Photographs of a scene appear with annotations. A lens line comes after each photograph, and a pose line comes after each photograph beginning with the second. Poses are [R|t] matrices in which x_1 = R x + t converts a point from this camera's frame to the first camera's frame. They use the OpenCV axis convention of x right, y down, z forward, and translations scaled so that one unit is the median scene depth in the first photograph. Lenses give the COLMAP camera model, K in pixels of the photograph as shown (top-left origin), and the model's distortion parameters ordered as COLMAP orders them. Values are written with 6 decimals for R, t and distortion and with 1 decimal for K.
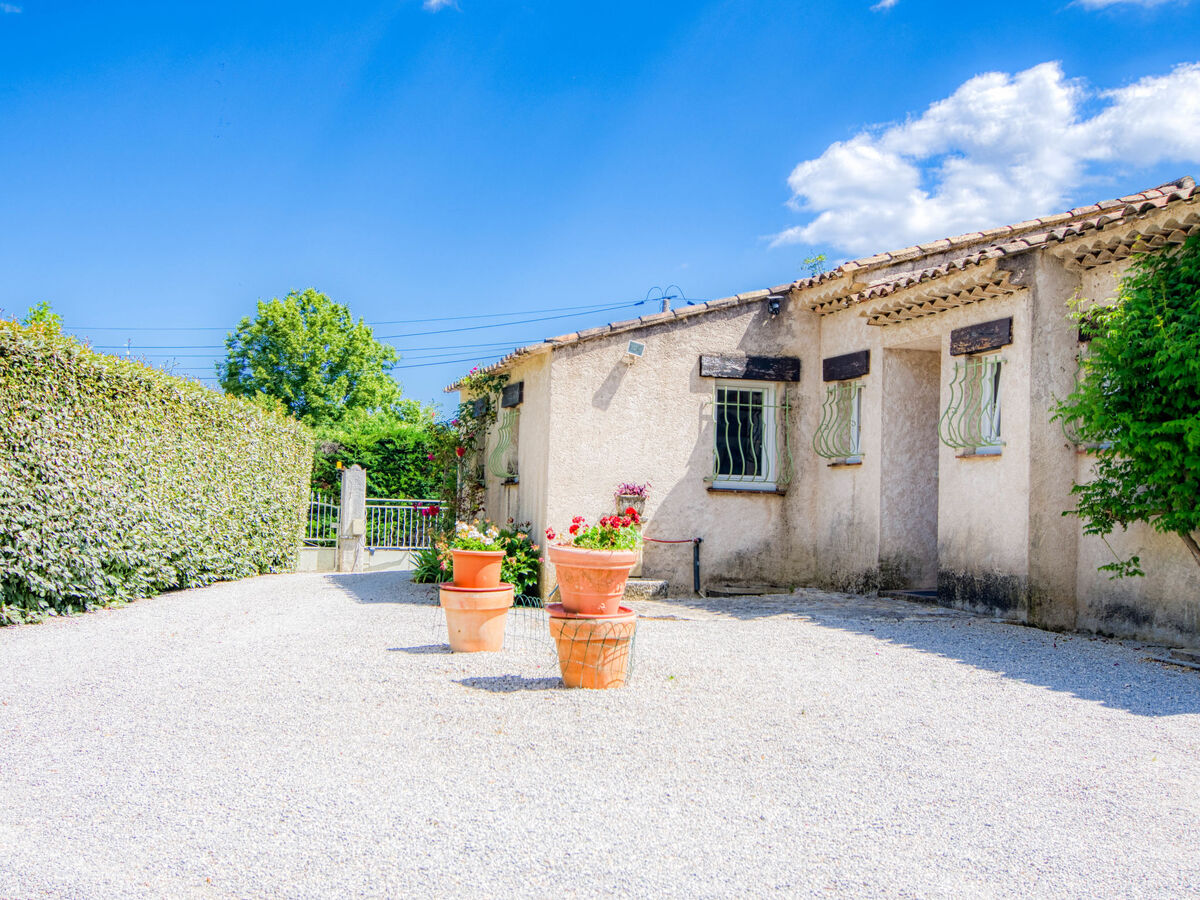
lens RADIAL K [[1681.1, 0, 600.0], [0, 1681.1, 450.0], [0, 0, 1]] dist [0.006500, -0.061900]
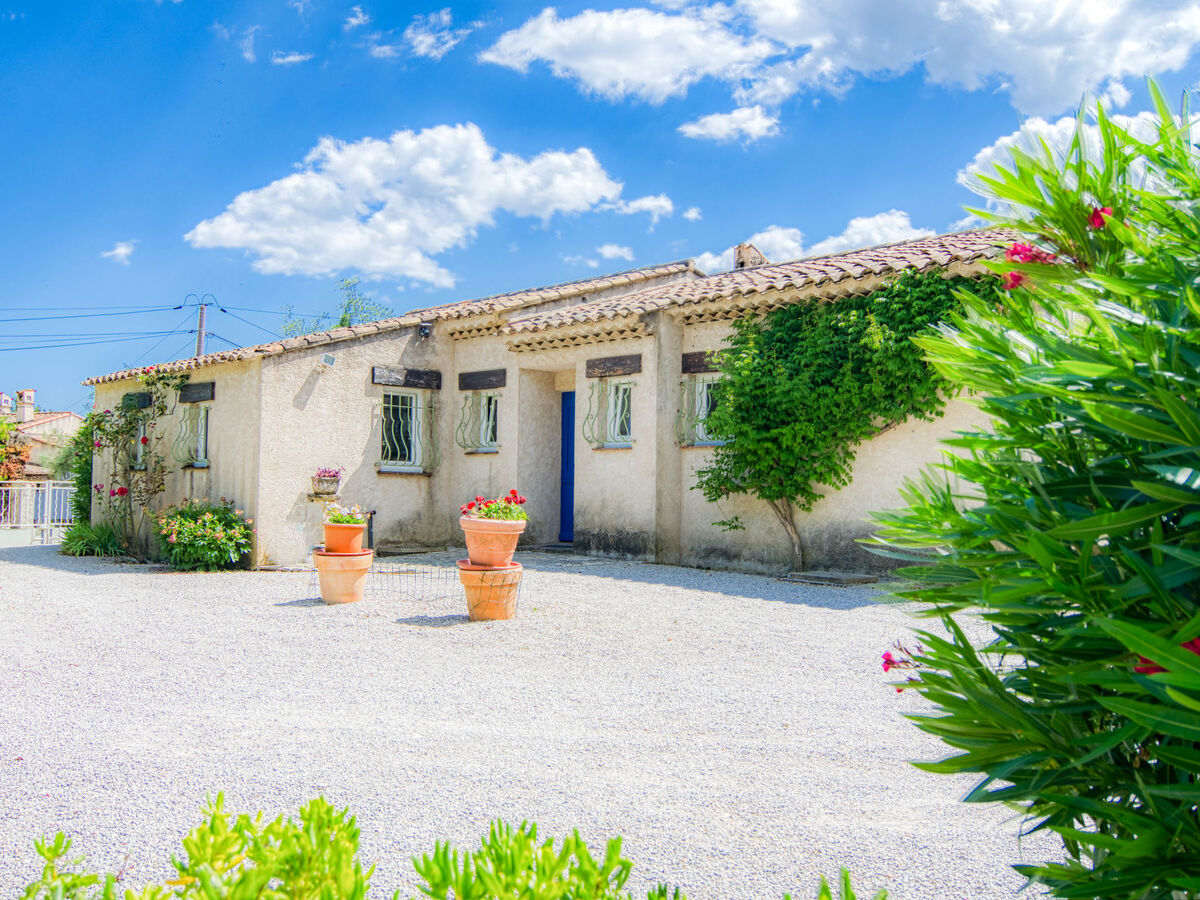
lens RADIAL K [[1681.1, 0, 600.0], [0, 1681.1, 450.0], [0, 0, 1]] dist [0.006500, -0.061900]
pose [[0.781526, 0.000208, 0.623873, -0.607594], [-0.014094, 0.999751, 0.017323, -0.018213], [-0.623713, -0.022332, 0.781334, -0.104176]]
